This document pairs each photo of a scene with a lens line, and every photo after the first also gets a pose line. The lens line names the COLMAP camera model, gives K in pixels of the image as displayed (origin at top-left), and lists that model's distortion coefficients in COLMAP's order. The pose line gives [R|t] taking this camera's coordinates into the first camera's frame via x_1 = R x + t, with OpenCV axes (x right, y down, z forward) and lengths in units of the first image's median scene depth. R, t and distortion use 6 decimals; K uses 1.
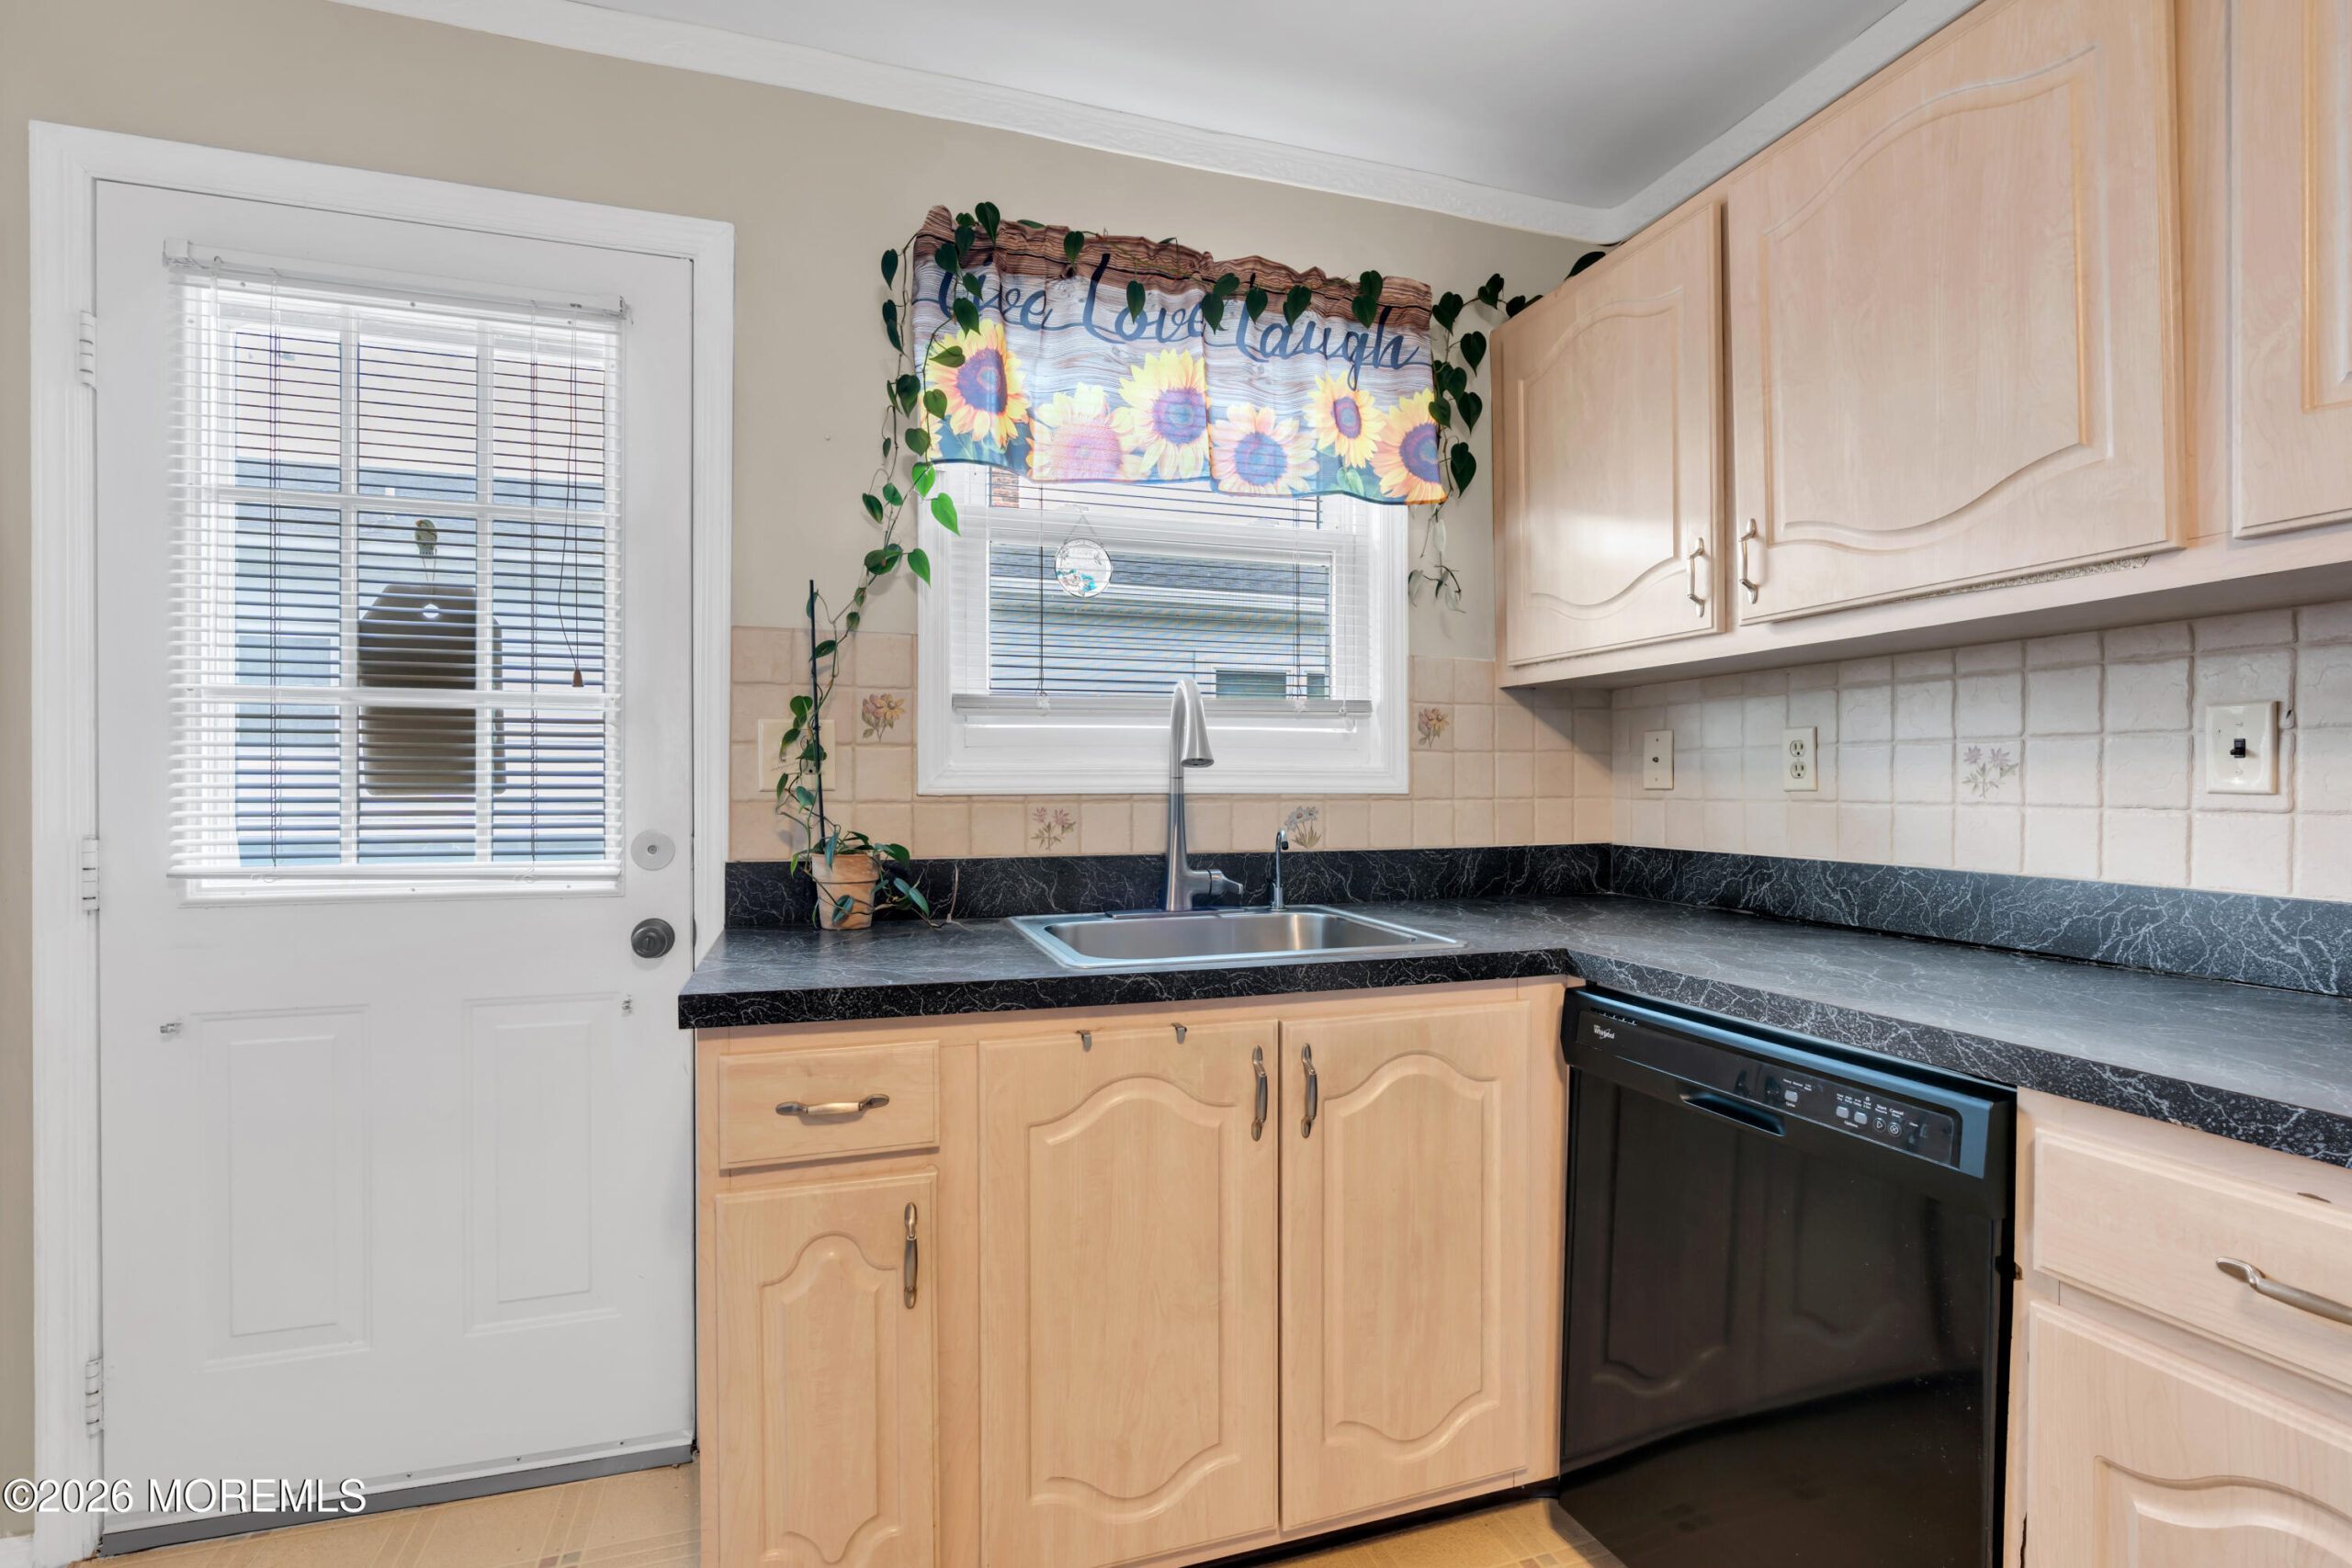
lens RADIAL K [[1064.5, 0, 1174.5], [0, 1064.5, 786.2], [0, 0, 1]] dist [-0.011512, 0.003312]
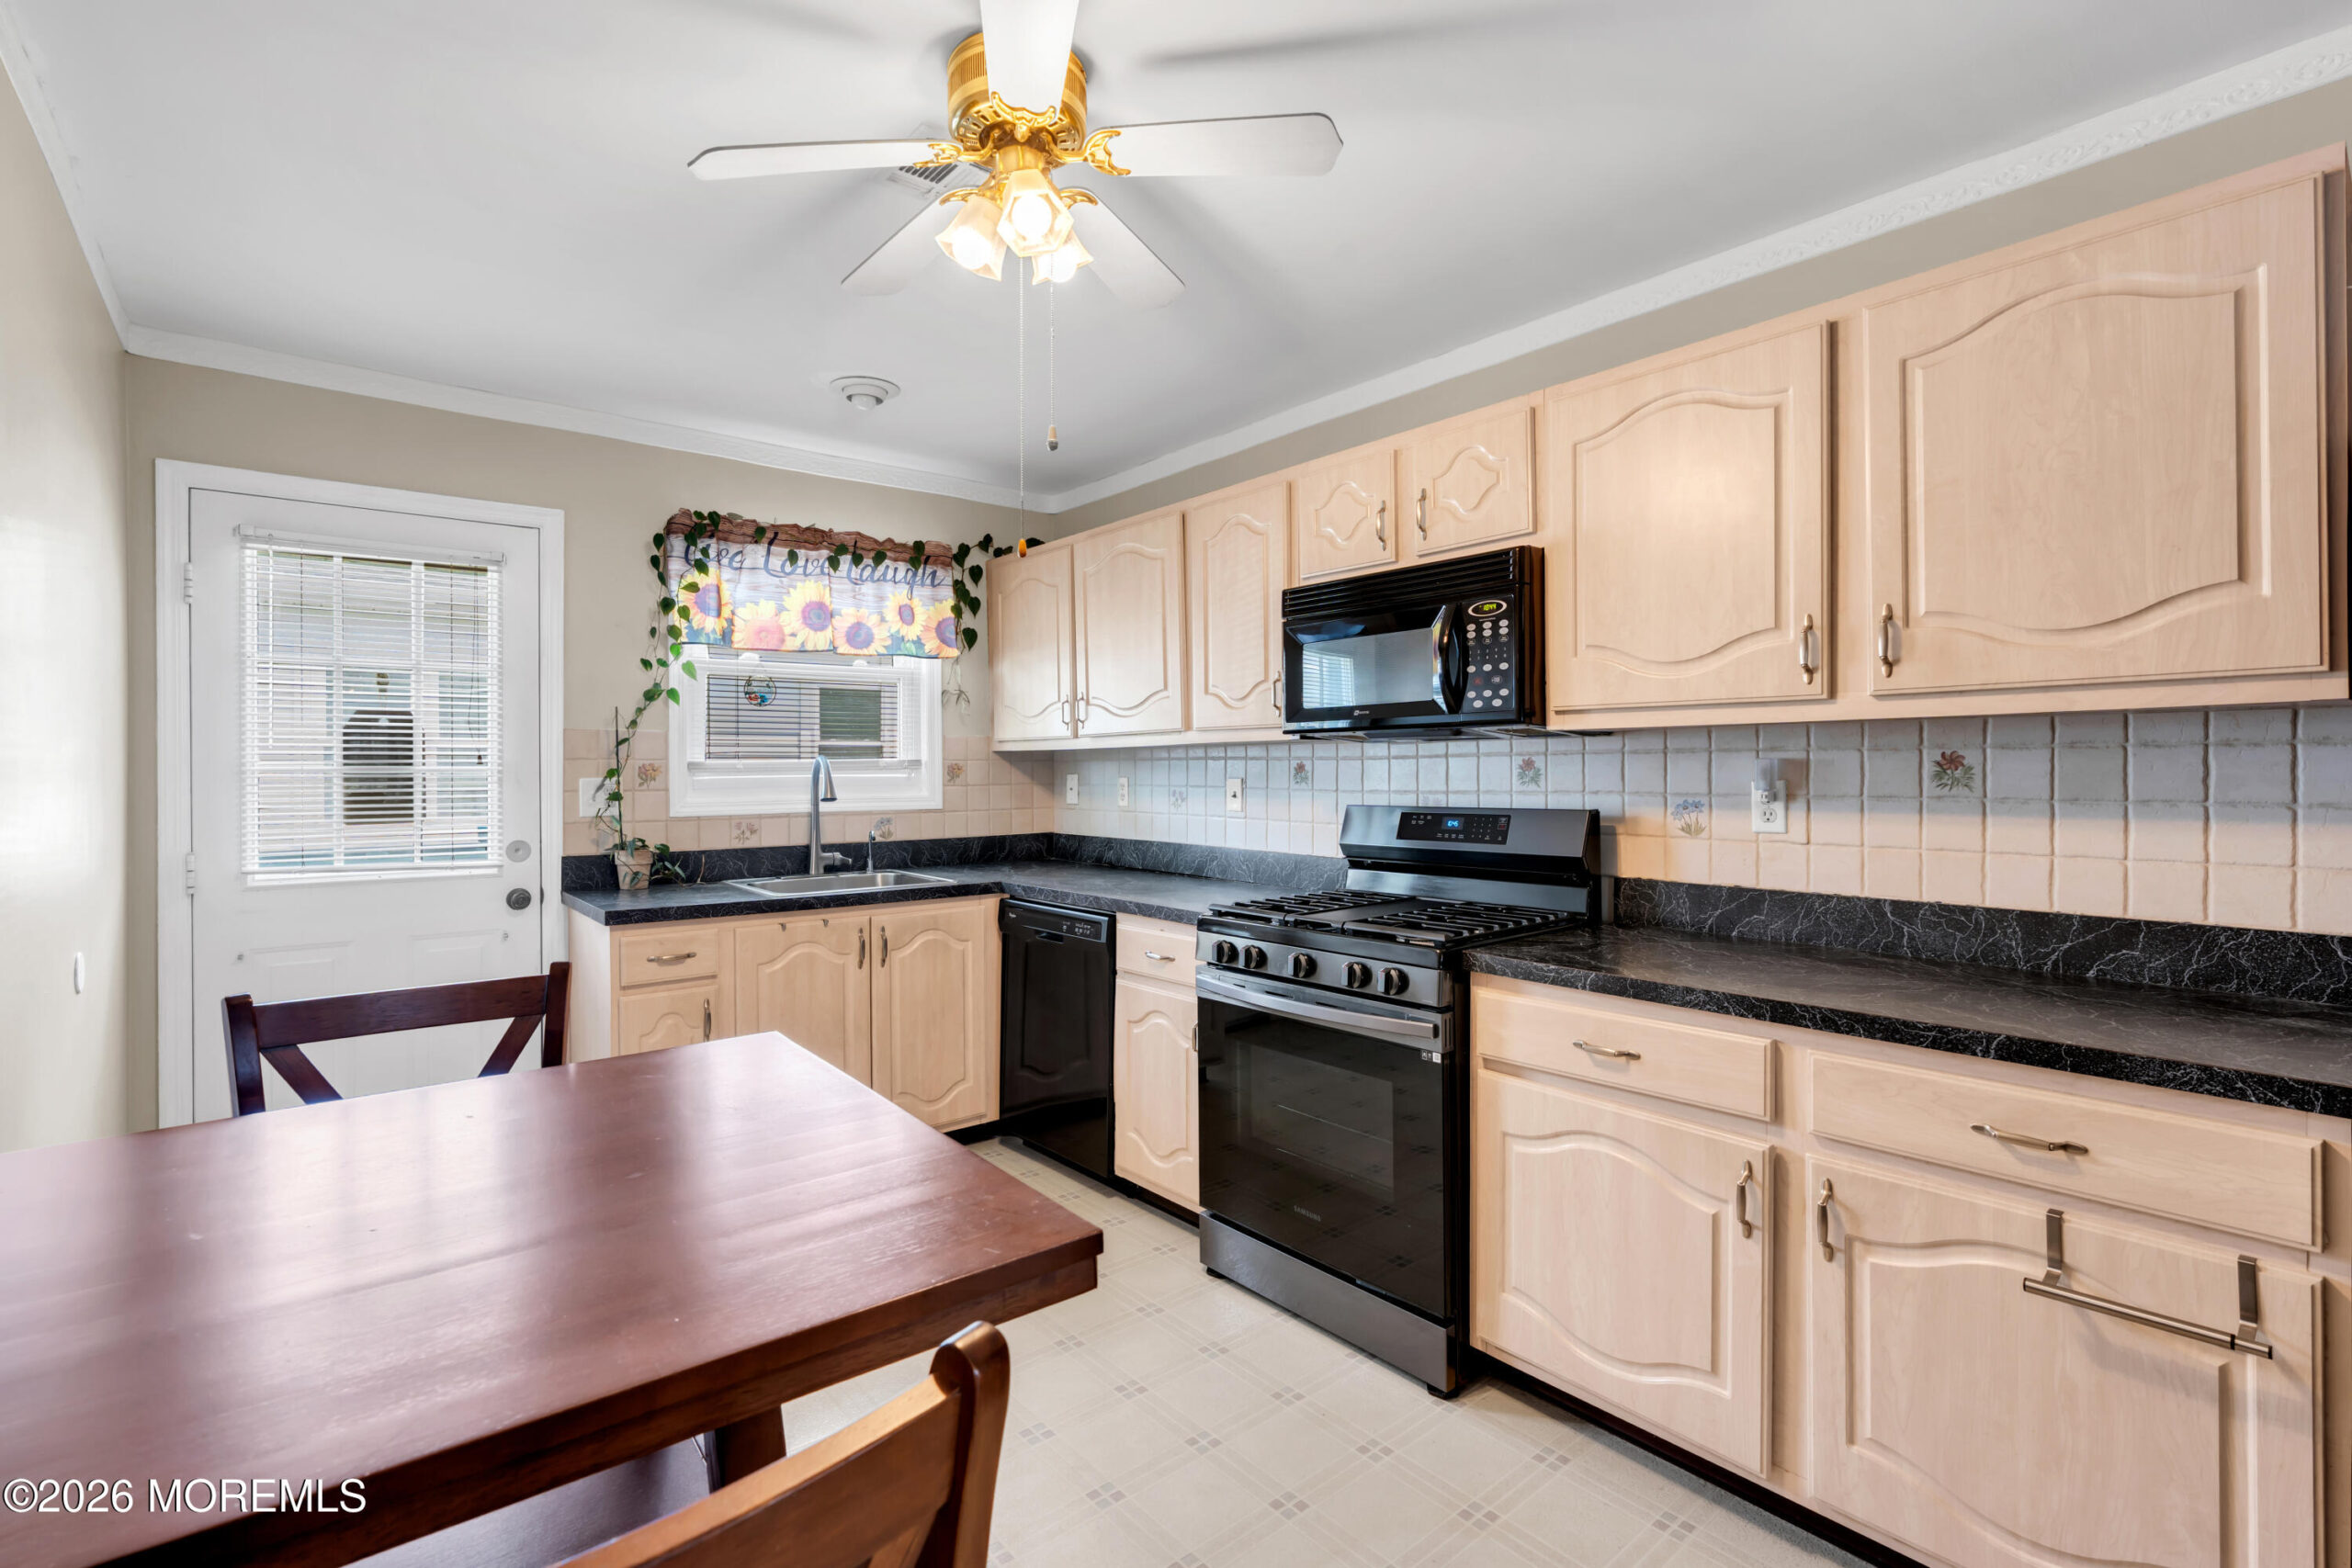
lens RADIAL K [[1064.5, 0, 1170.9], [0, 1064.5, 766.7], [0, 0, 1]] dist [-0.011512, 0.003312]
pose [[0.933135, -0.003487, 0.359510, -0.097467], [0.004816, 0.999984, -0.002803, -0.075482], [-0.359495, 0.004347, 0.933137, -1.119167]]
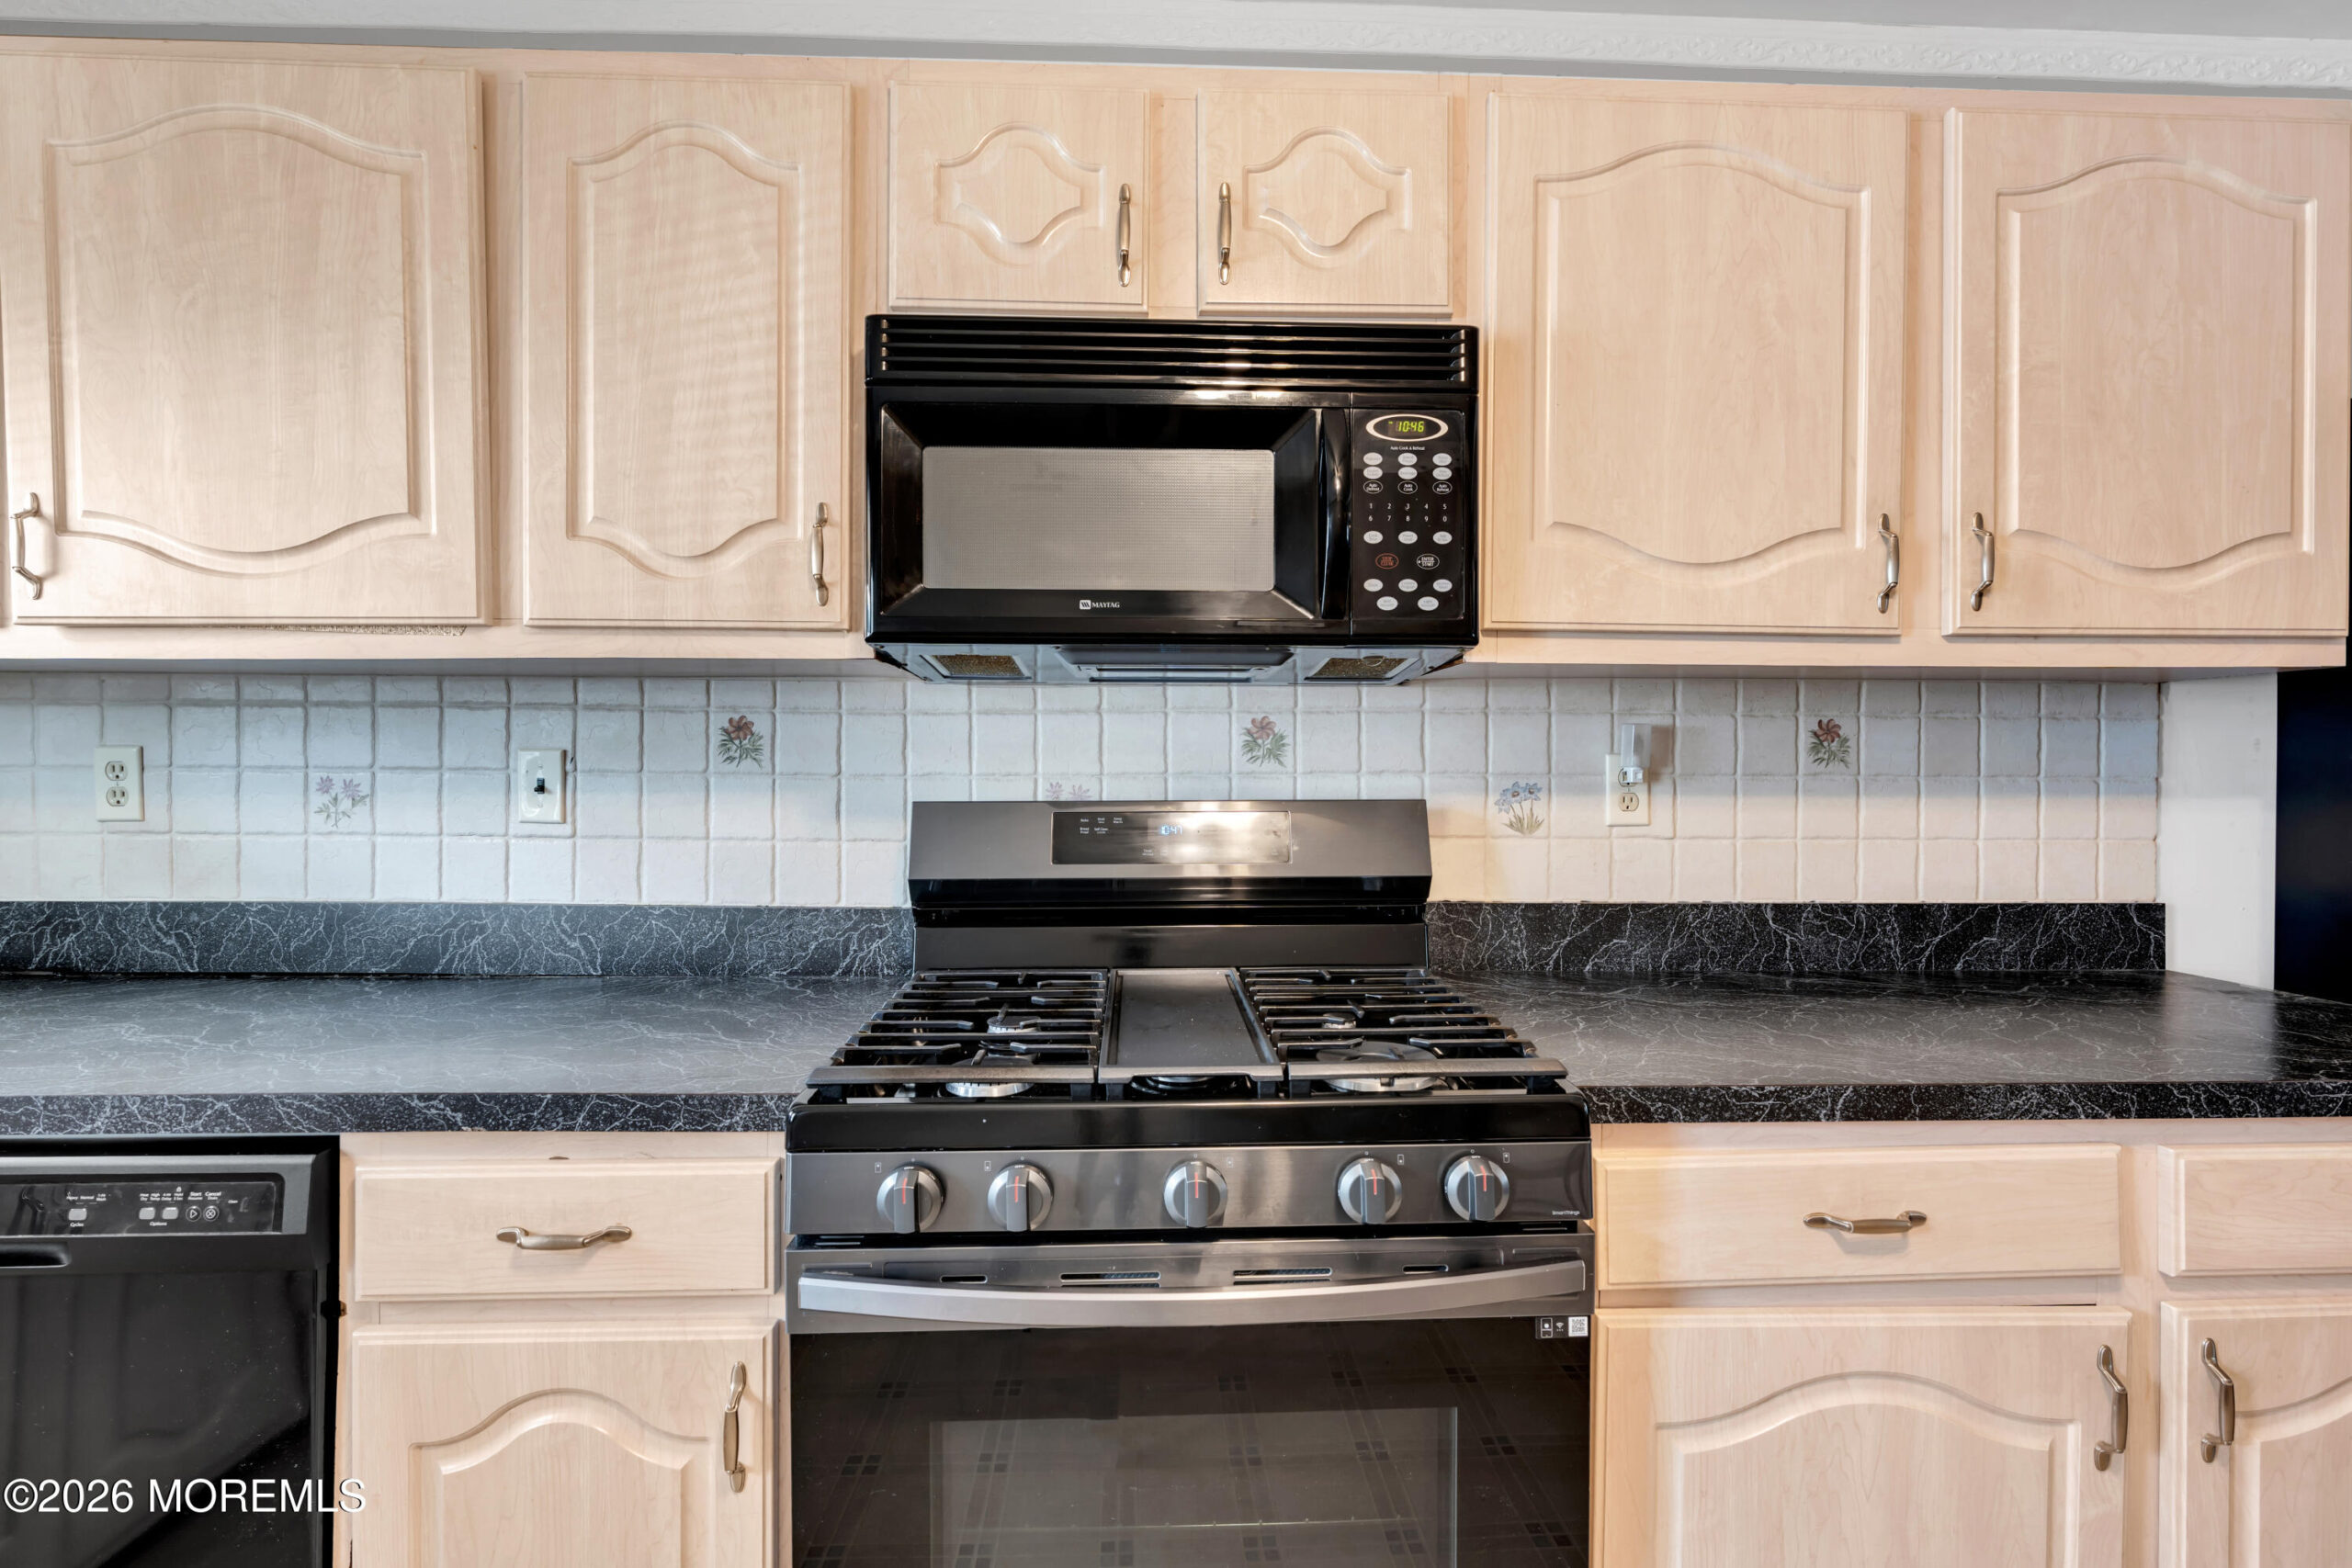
lens RADIAL K [[1064.5, 0, 1173.6], [0, 1064.5, 784.0], [0, 0, 1]] dist [-0.011512, 0.003312]
pose [[0.278491, -0.010437, 0.960382, 0.017785], [-0.003930, 0.999920, 0.012006, -0.041907], [-0.960431, -0.007118, 0.278428, -0.041882]]
